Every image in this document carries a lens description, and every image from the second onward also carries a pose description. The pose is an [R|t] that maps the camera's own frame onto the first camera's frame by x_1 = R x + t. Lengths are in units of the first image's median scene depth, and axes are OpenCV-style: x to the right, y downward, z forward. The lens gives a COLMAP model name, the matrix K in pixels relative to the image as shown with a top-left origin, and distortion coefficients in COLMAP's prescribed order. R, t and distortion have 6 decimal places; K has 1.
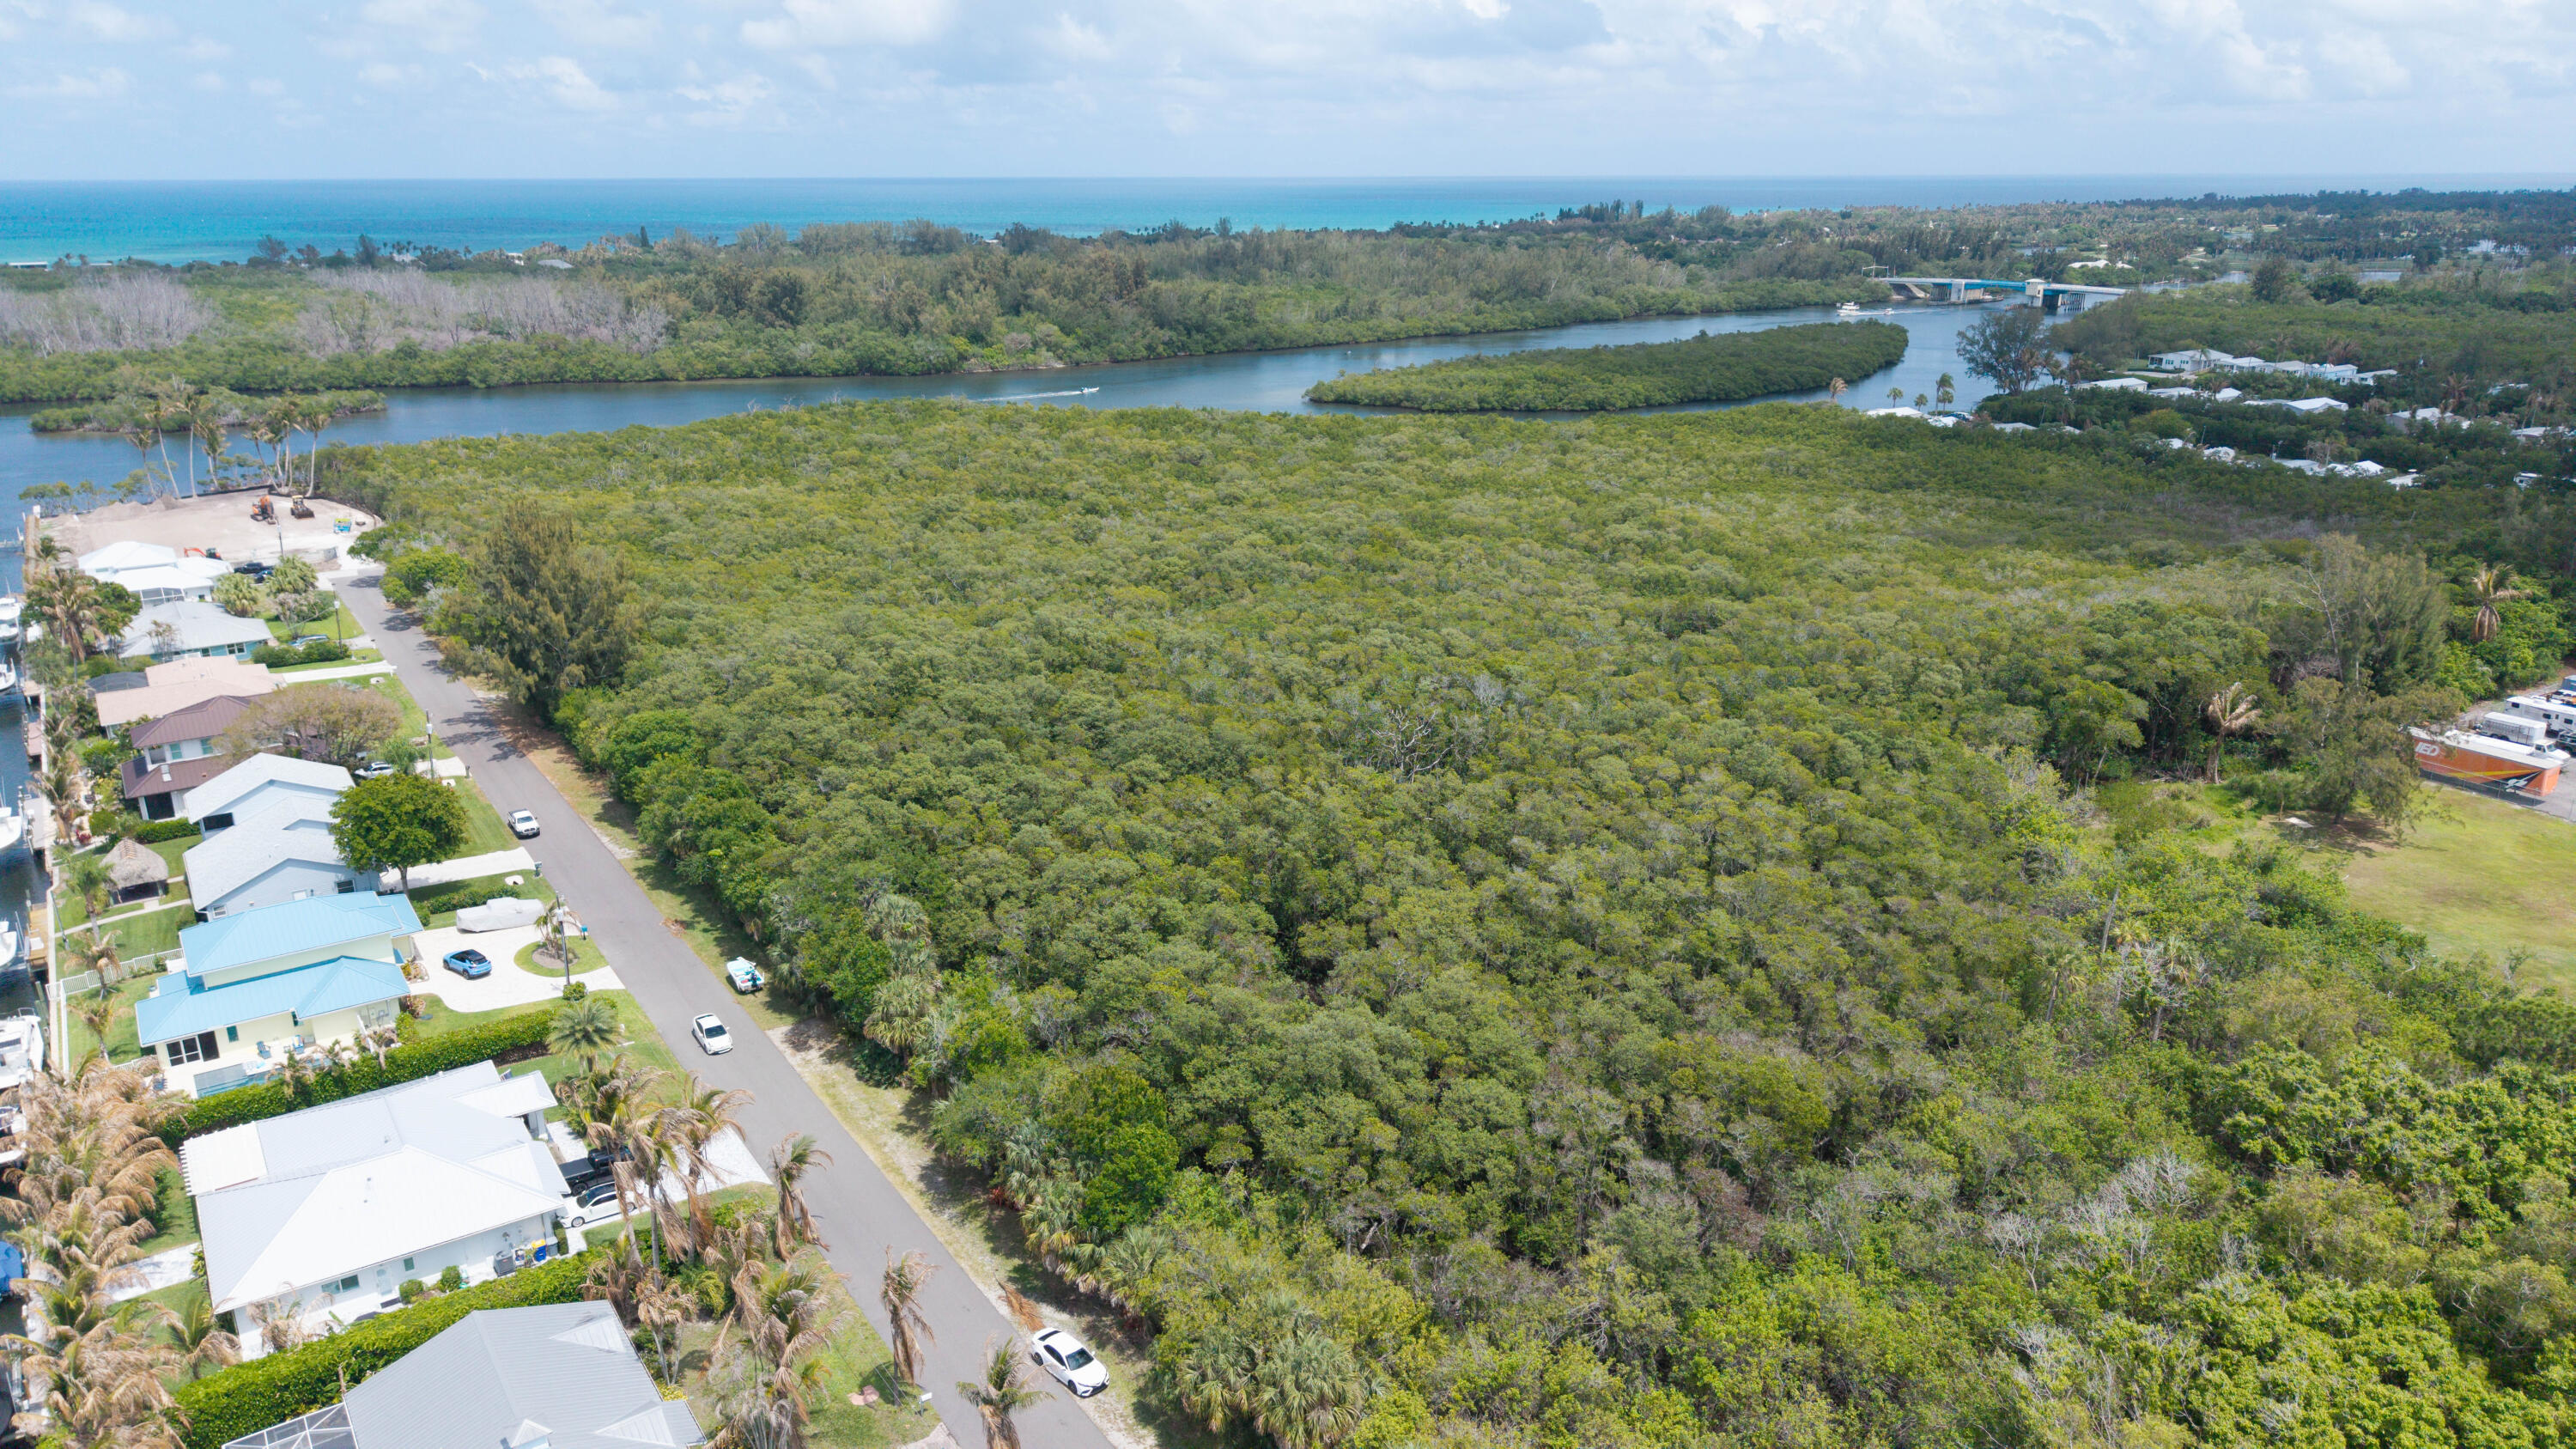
lens RADIAL K [[1710.7, 0, 1285.3], [0, 1710.7, 737.0], [0, 0, 1]] dist [0.026051, -0.028744]
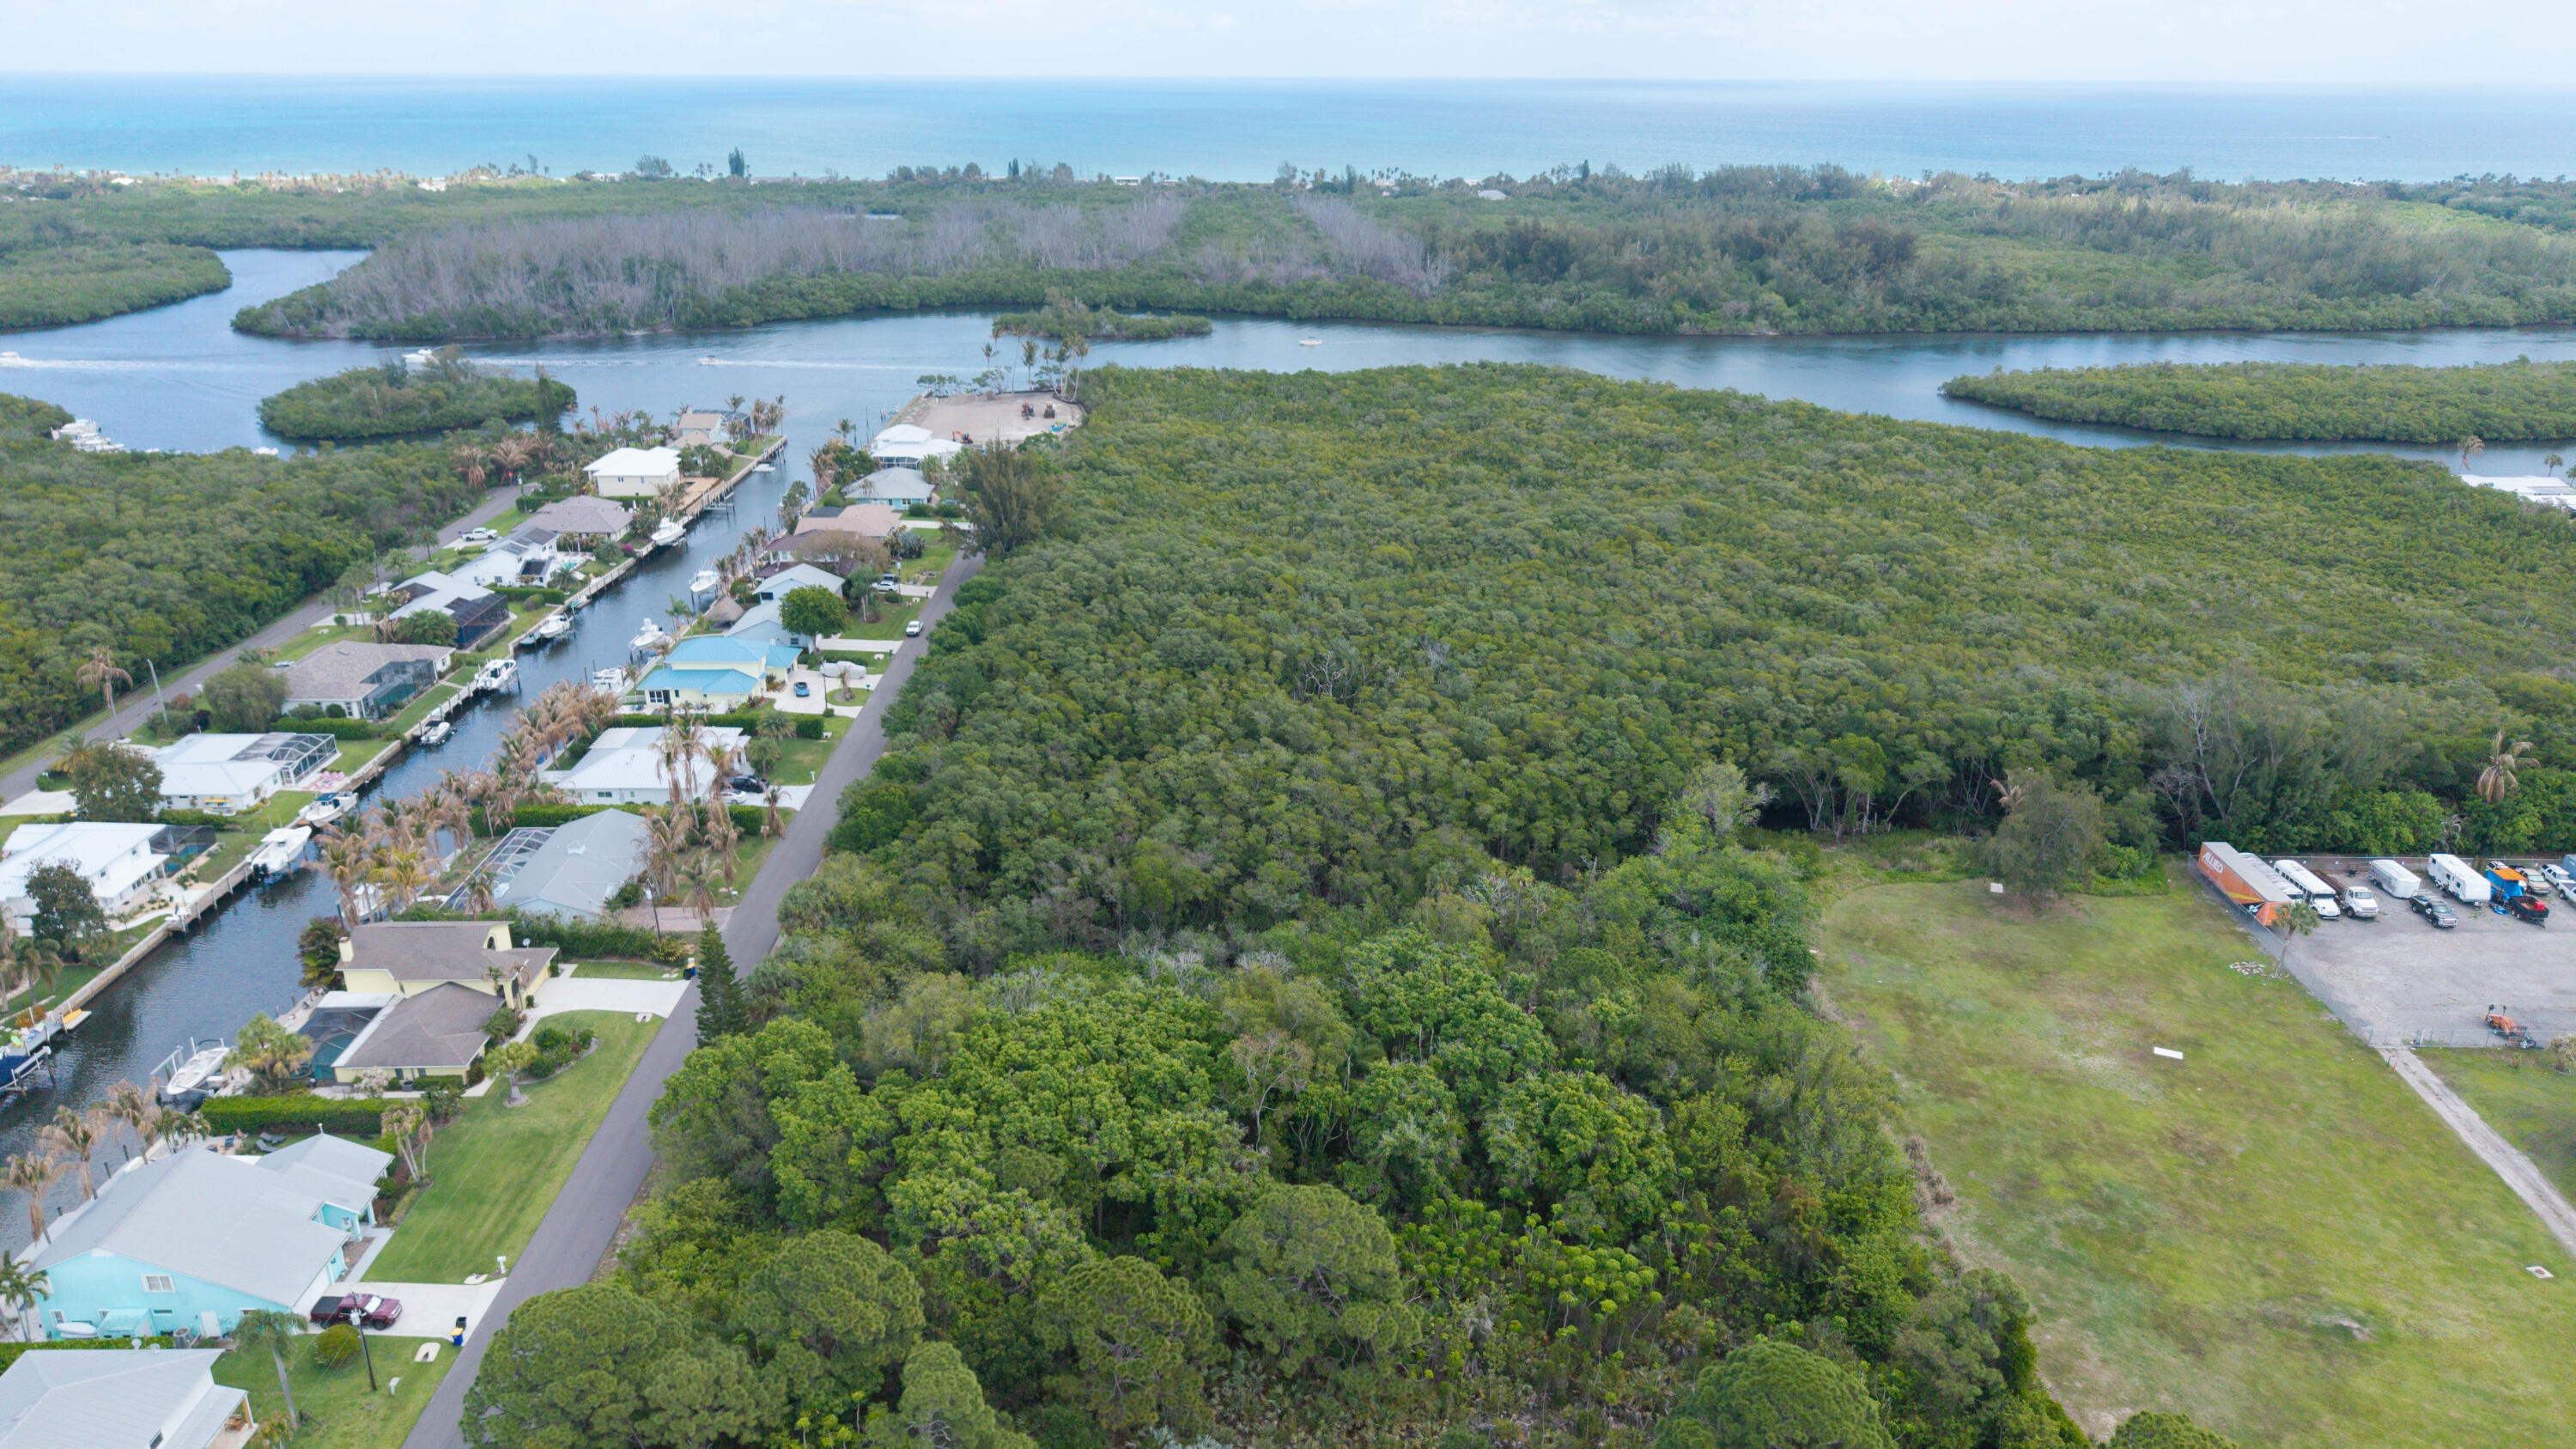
lens RADIAL K [[1710.7, 0, 1290.0], [0, 1710.7, 743.3], [0, 0, 1]] dist [0.026051, -0.028744]
pose [[0.832380, 0.208897, -0.513328, 0.251238], [-0.180068, 0.977929, 0.105977, -0.028116], [0.524136, 0.004221, 0.851624, -0.085824]]
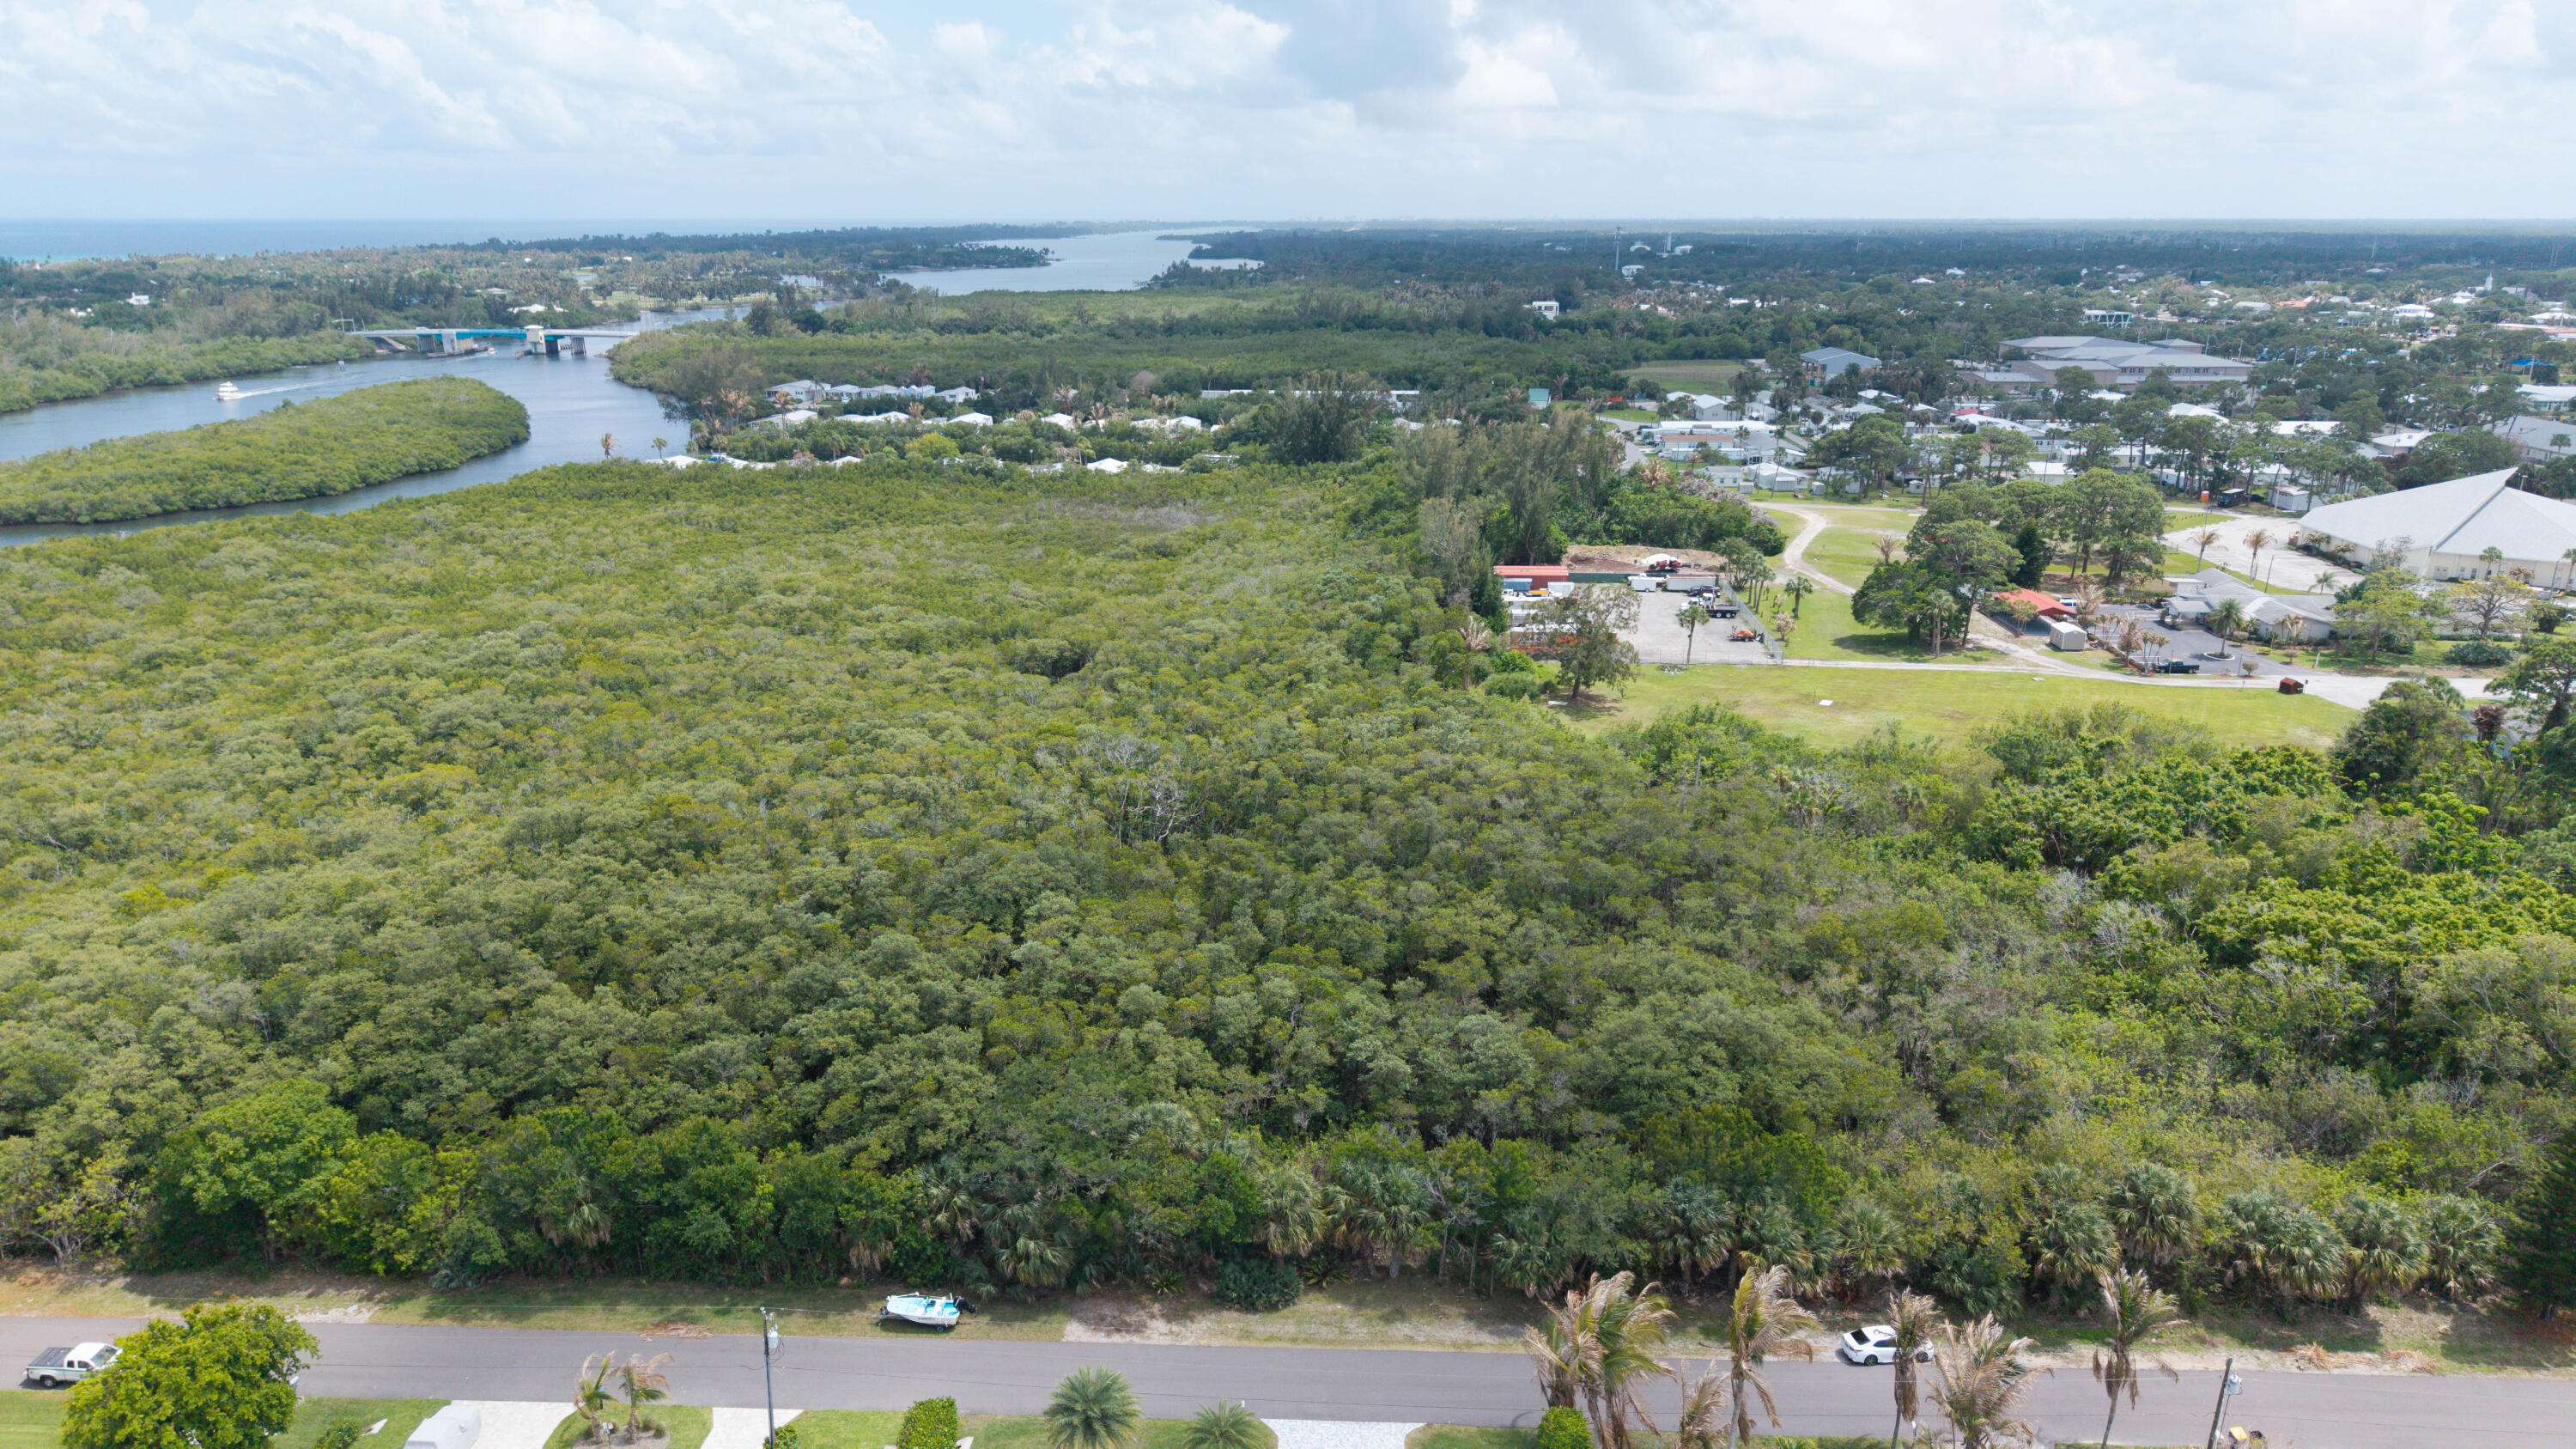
lens RADIAL K [[1710.7, 0, 1287.7], [0, 1710.7, 734.2], [0, 0, 1]] dist [0.026051, -0.028744]
pose [[0.598635, -0.228187, 0.767832, -0.191787], [0.247440, 0.964364, 0.093677, -0.034568], [-0.761846, 0.133914, 0.633765, 0.098450]]
